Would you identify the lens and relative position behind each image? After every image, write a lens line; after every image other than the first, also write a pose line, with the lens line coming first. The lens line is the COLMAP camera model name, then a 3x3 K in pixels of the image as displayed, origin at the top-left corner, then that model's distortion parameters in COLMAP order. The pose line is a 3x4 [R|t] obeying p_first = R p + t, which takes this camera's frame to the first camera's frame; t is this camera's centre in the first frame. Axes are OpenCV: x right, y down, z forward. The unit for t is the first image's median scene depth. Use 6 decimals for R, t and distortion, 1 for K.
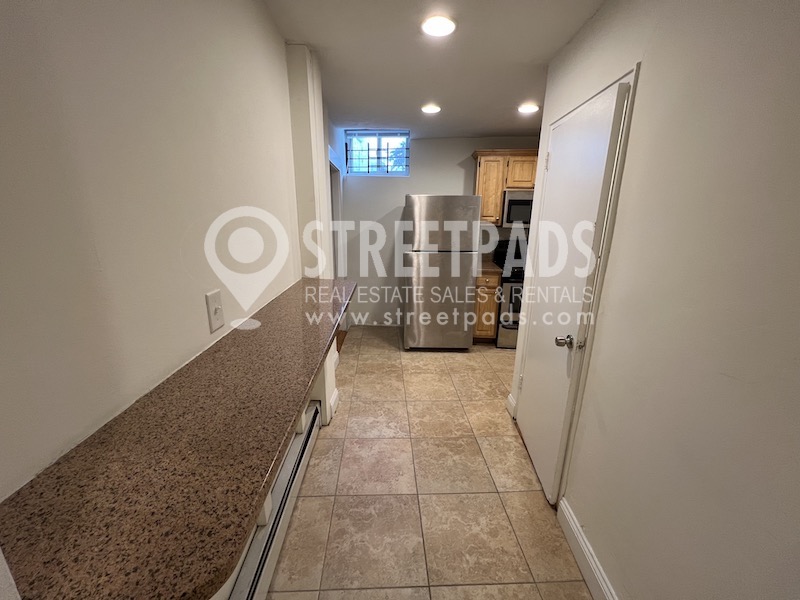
lens RADIAL K [[319.6, 0, 397.3], [0, 319.6, 298.0], [0, 0, 1]] dist [-0.001132, -0.000449]
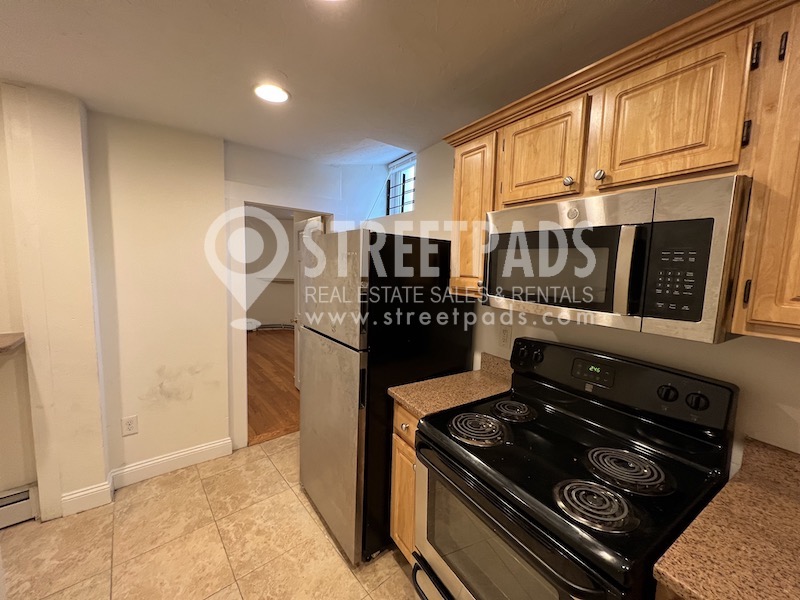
lens RADIAL K [[319.6, 0, 397.3], [0, 319.6, 298.0], [0, 0, 1]] dist [-0.001132, -0.000449]
pose [[0.613824, 0.091810, -0.784086, 0.590090], [-0.220521, 0.973618, -0.058633, -0.191933], [0.758017, 0.208897, 0.617877, 0.706890]]
